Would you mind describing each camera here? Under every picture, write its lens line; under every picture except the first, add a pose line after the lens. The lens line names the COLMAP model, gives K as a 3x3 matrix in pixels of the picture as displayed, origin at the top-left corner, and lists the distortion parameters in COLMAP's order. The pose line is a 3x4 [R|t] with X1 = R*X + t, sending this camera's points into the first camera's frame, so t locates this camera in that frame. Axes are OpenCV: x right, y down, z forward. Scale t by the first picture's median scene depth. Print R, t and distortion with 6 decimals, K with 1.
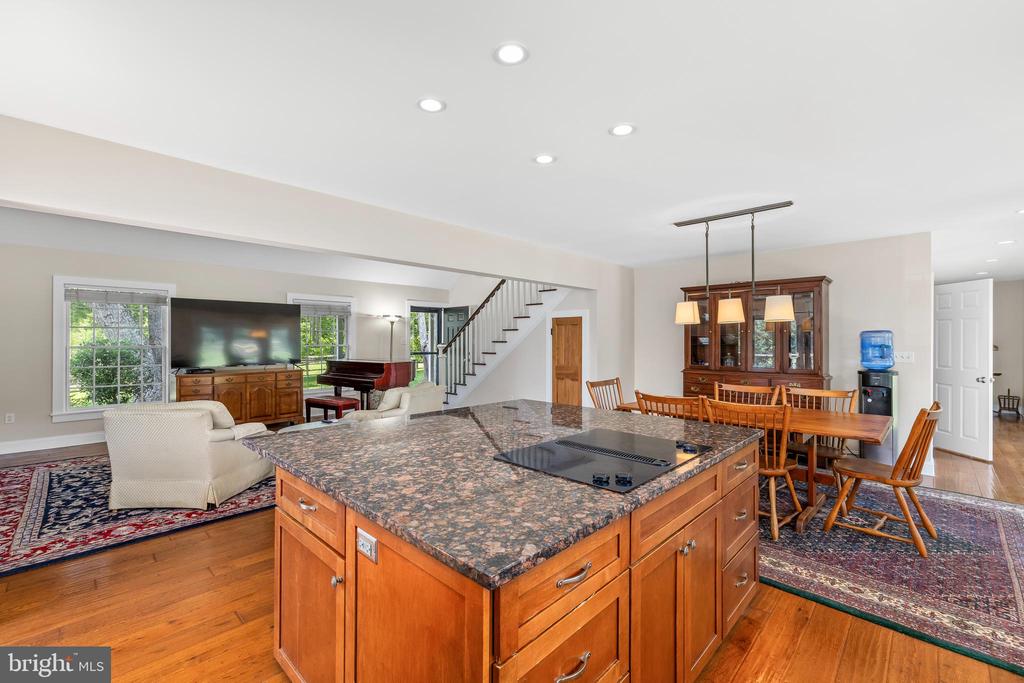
lens RADIAL K [[430.6, 0, 509.8], [0, 430.6, 341.8], [0, 0, 1]] dist [0.004618, -0.000350]
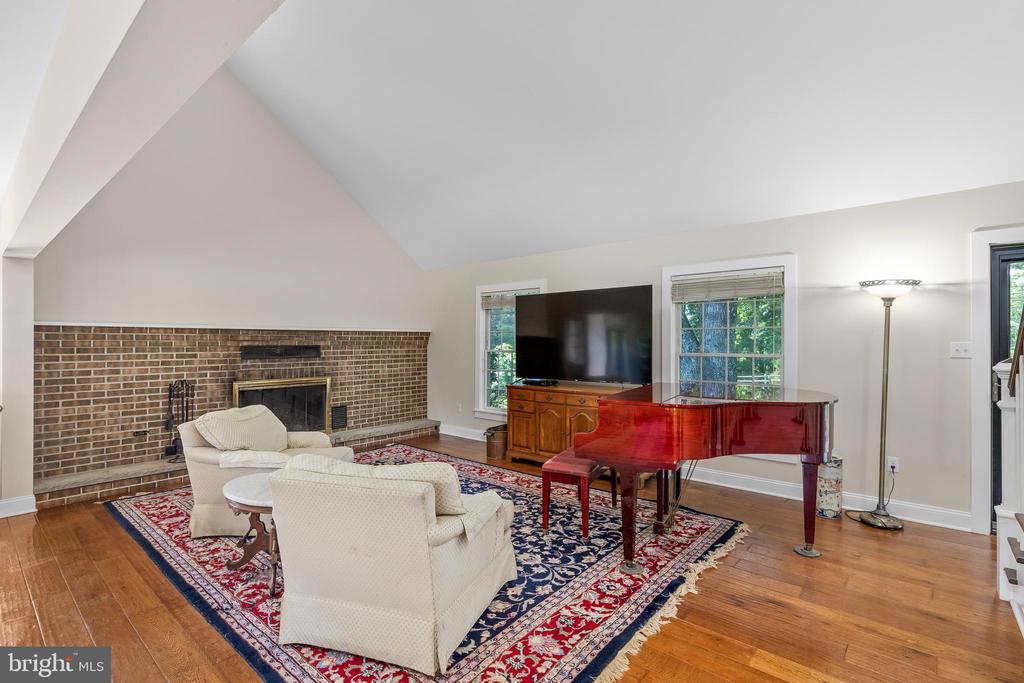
lens RADIAL K [[478.2, 0, 507.4], [0, 478.2, 340.8], [0, 0, 1]] dist [-0.005238, 0.001558]
pose [[0.057340, -0.005078, -0.998342, 0.137325], [-0.005611, 0.999970, -0.005408, -0.004595], [0.998339, 0.005912, 0.057309, 0.684301]]
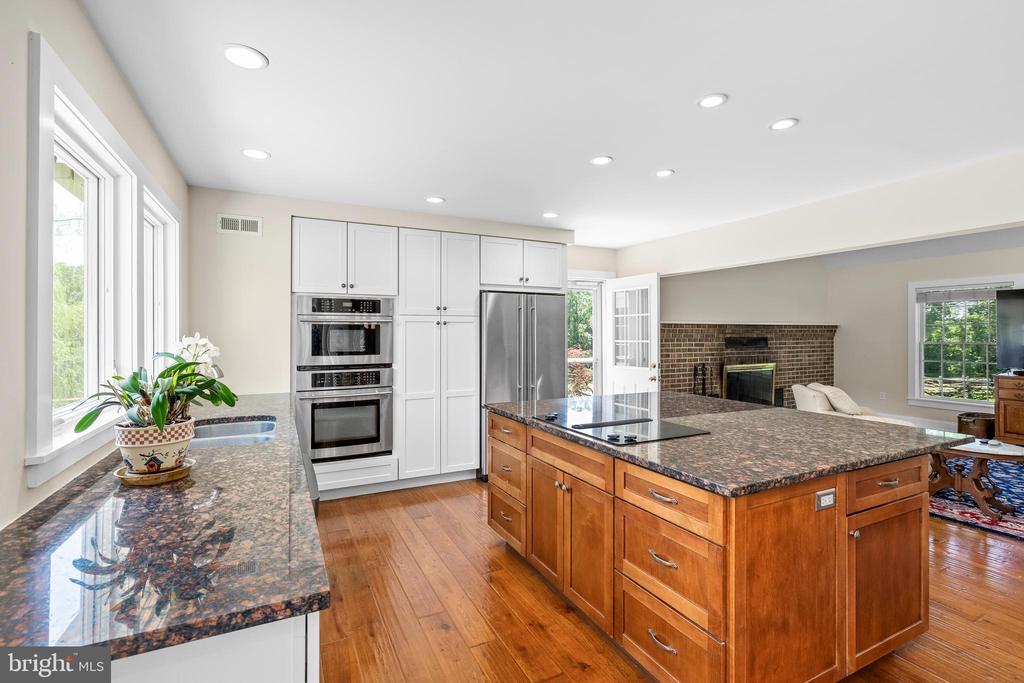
lens RADIAL K [[467.6, 0, 516.5], [0, 467.6, 330.2], [0, 0, 1]] dist [-0.004544, 0.000396]
pose [[-0.317794, -0.010867, -0.948097, 0.358278], [-0.006059, 0.999937, -0.009431, -0.001626], [0.948140, 0.002747, -0.317840, 0.254863]]
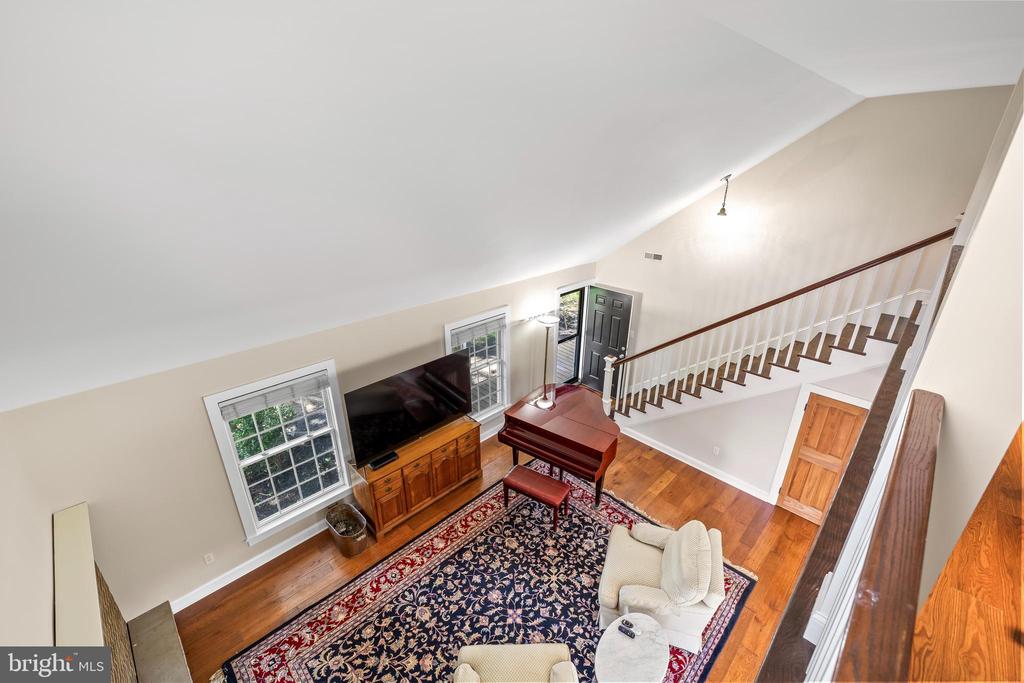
lens RADIAL K [[430.6, 0, 513.1], [0, 430.6, 341.1], [0, 0, 1]] dist [0.004618, -0.000350]
pose [[0.999879, 0.008446, -0.013045, -0.351357], [-0.002838, 0.924539, 0.381077, -0.355523], [0.015280, -0.380994, 0.924451, 0.246230]]
